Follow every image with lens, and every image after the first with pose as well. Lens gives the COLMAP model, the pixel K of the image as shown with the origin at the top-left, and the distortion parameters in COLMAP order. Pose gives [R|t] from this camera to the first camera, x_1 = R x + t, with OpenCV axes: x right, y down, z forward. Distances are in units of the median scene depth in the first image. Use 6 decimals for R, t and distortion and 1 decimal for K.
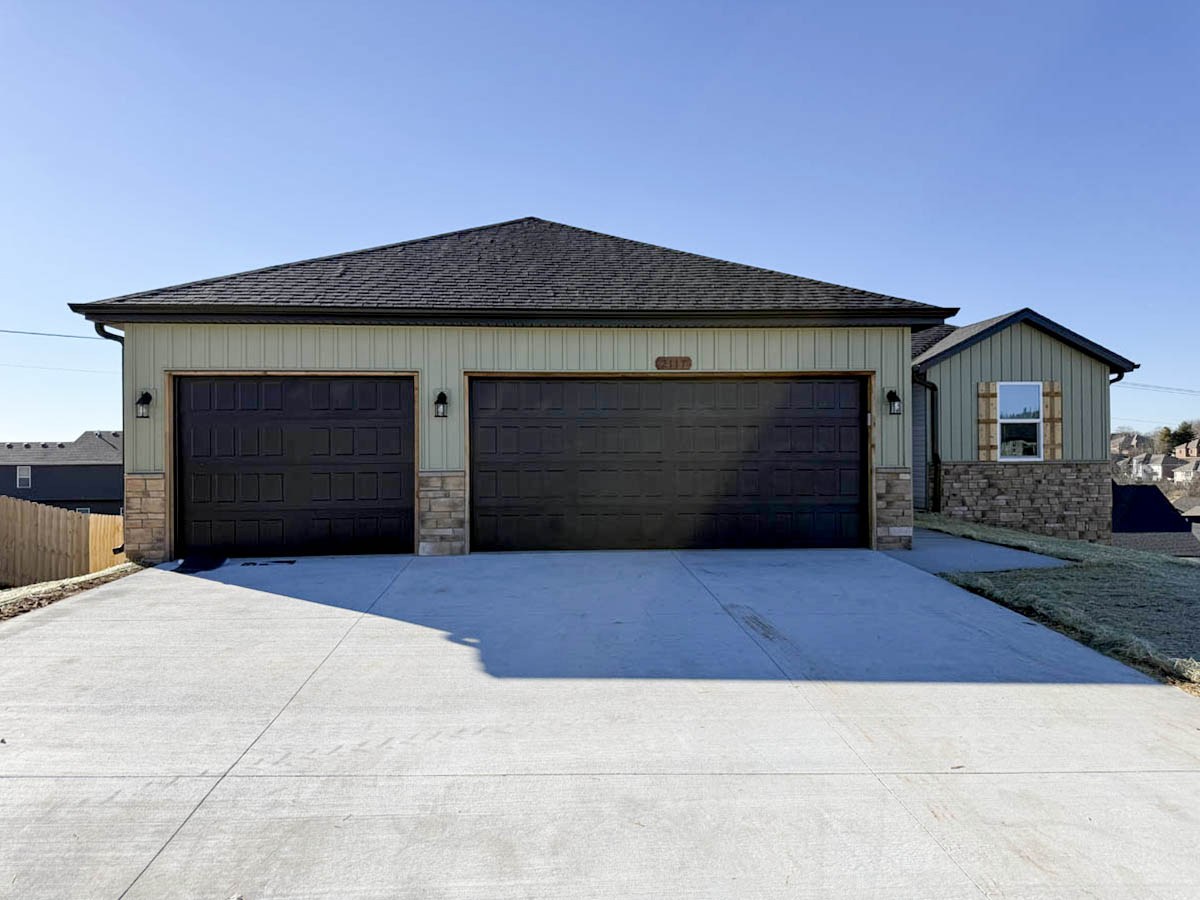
lens RADIAL K [[847.2, 0, 602.4], [0, 847.2, 449.1], [0, 0, 1]] dist [0.041589, 0.002665]
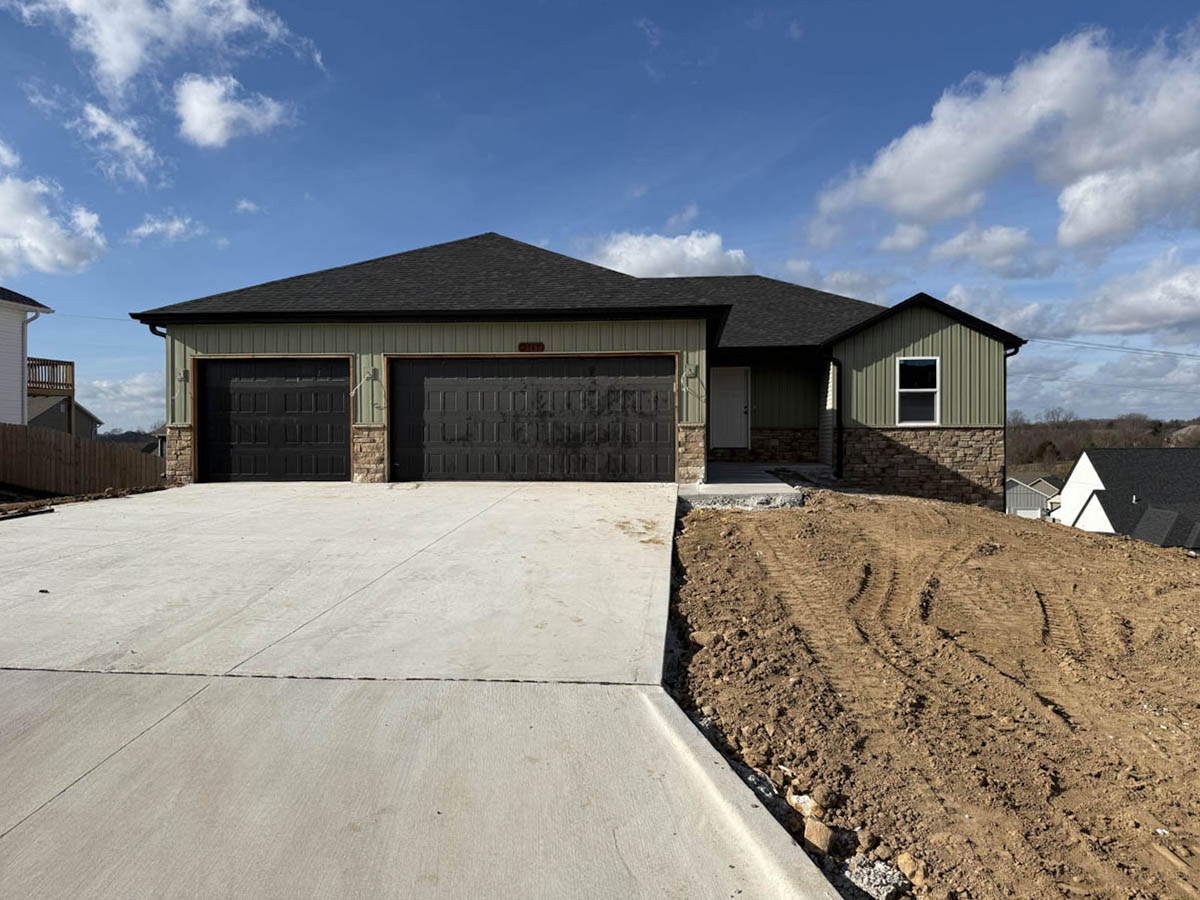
lens RADIAL K [[827.7, 0, 595.9], [0, 827.7, 440.5], [0, 0, 1]] dist [0.051952, -0.007928]
pose [[0.985204, 0.005624, -0.171296, 0.292734], [-0.002995, 0.999874, 0.015603, 0.020975], [0.171362, -0.014860, 0.985096, -0.217354]]
